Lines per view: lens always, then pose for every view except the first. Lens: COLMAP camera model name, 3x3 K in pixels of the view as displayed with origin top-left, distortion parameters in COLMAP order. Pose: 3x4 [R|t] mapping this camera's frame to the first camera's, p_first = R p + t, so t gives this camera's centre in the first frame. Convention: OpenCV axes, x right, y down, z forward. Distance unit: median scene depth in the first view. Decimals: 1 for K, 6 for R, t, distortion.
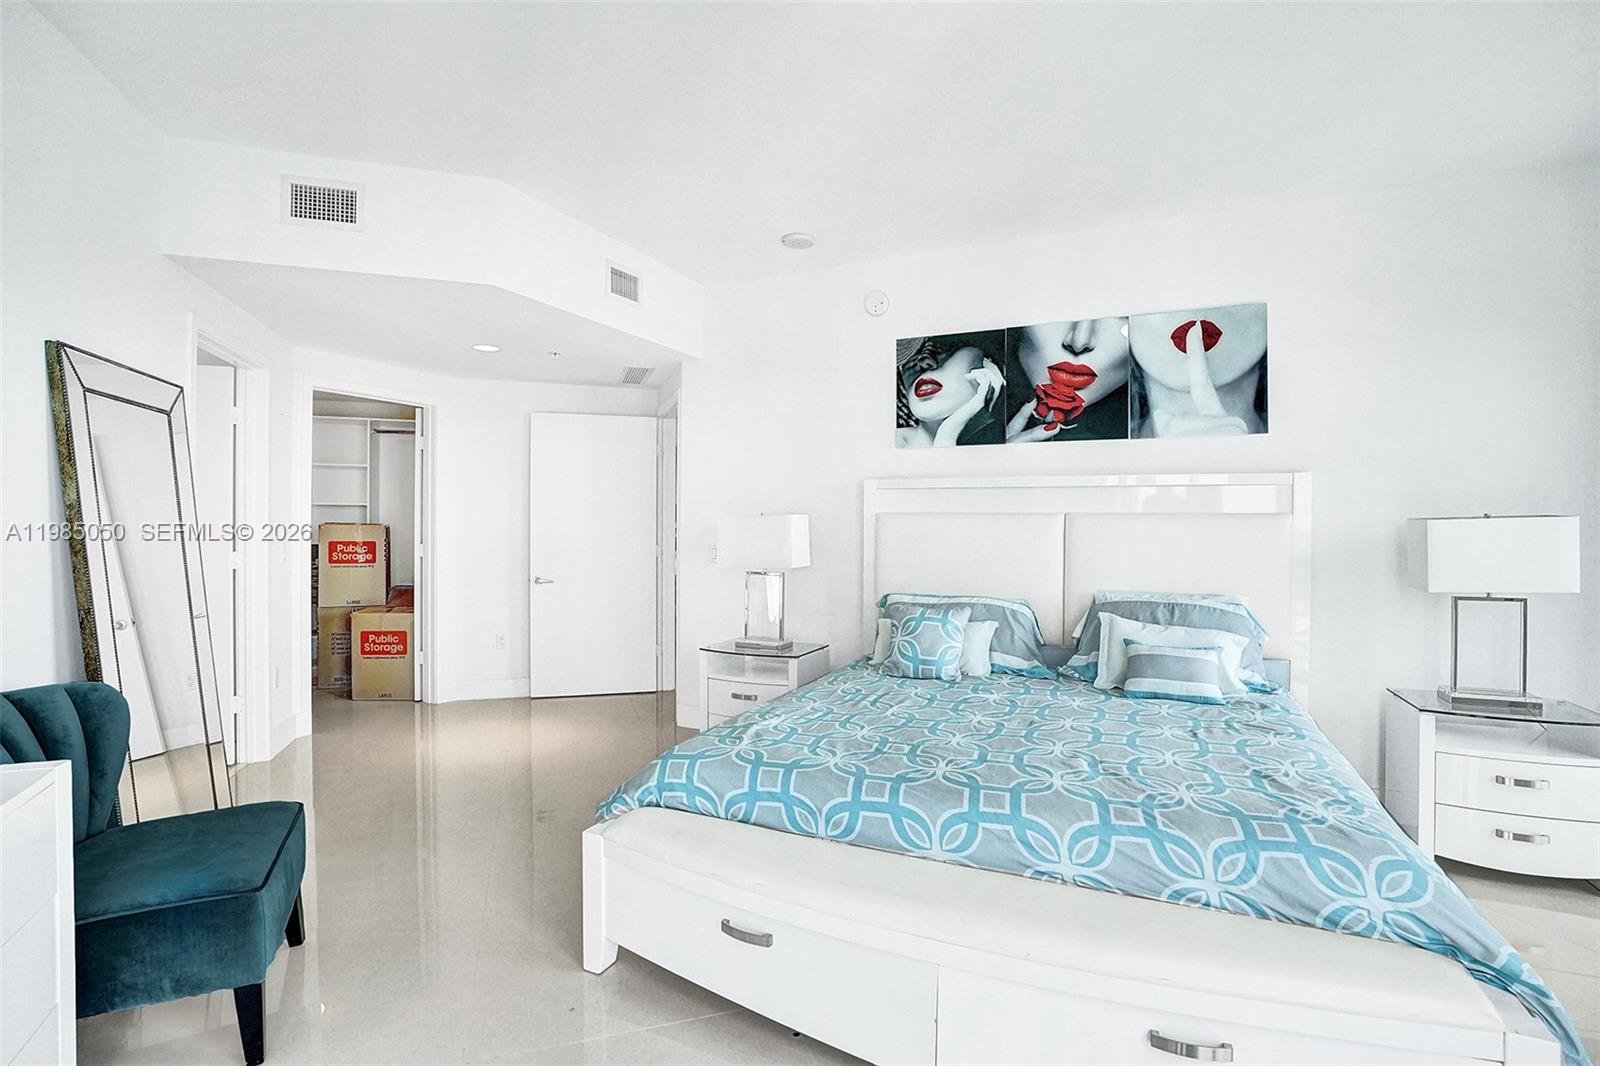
lens RADIAL K [[762.3, 0, 809.3], [0, 762.3, 531.0], [0, 0, 1]] dist [-0.067497, 0.030432]
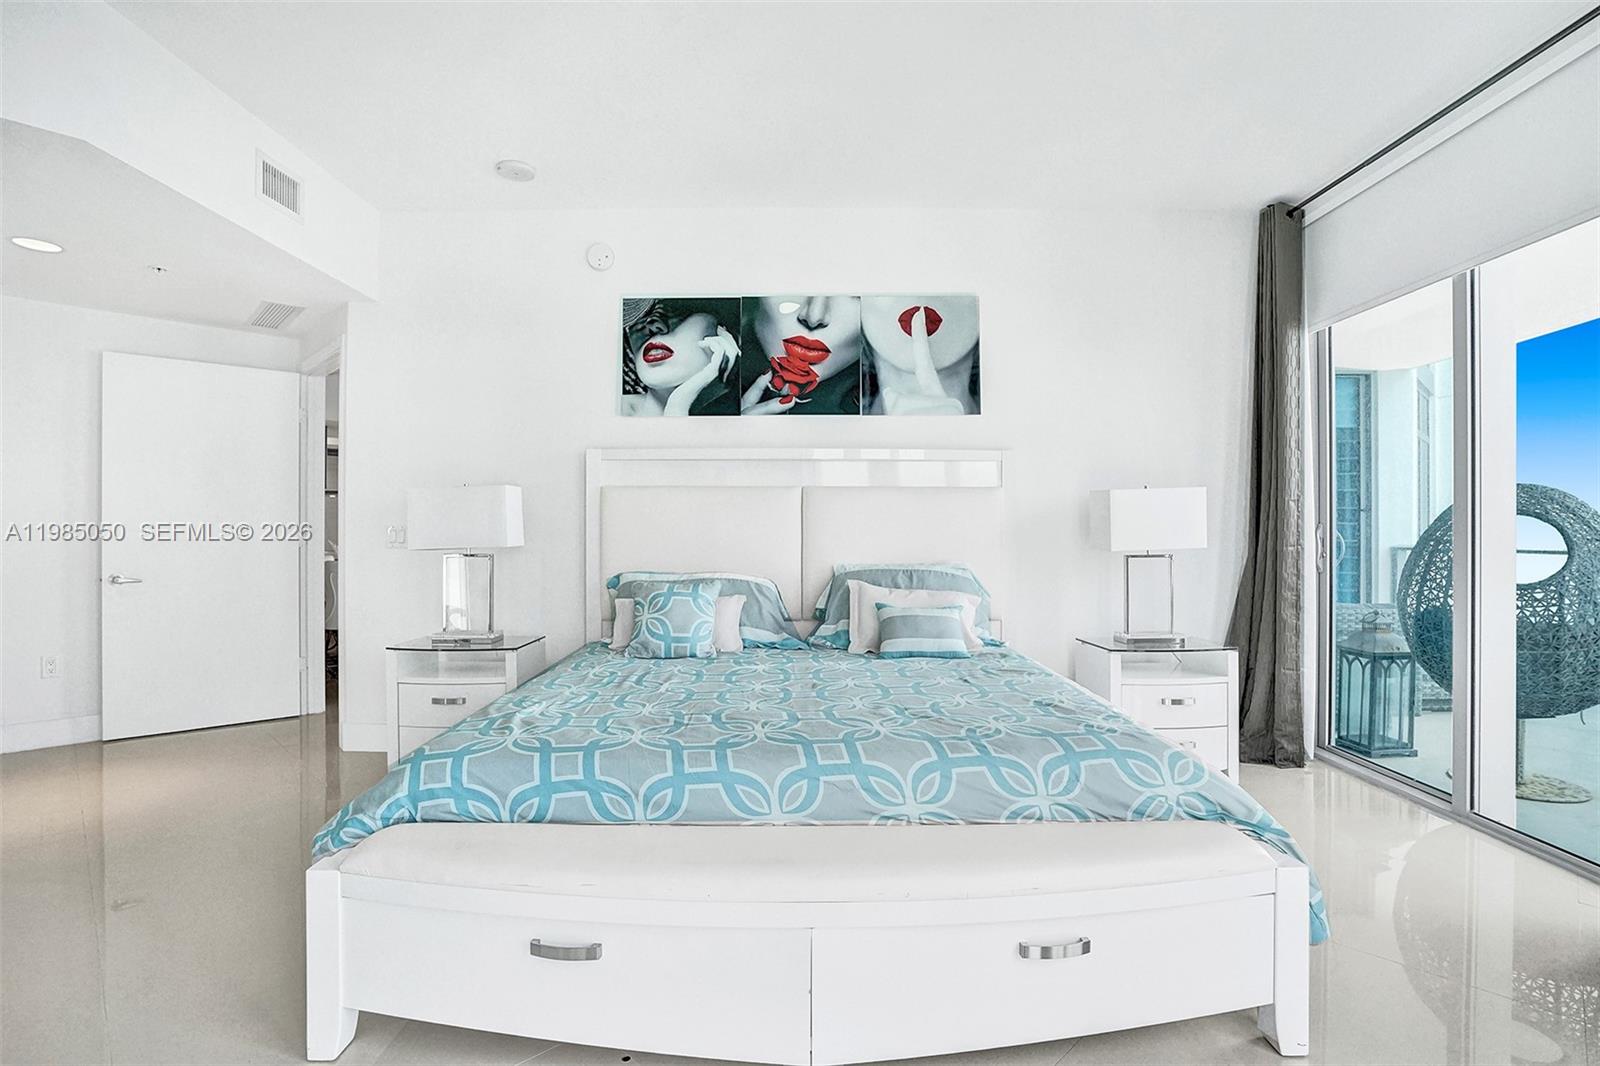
lens RADIAL K [[789.1, 0, 804.6], [0, 789.1, 533.8], [0, 0, 1]] dist [-0.064455, 0.029814]
pose [[0.904640, -0.004718, 0.426150, -0.129890], [0.007514, 0.999960, -0.004880, 0.055811], [-0.426110, 0.007617, 0.904639, 0.075579]]
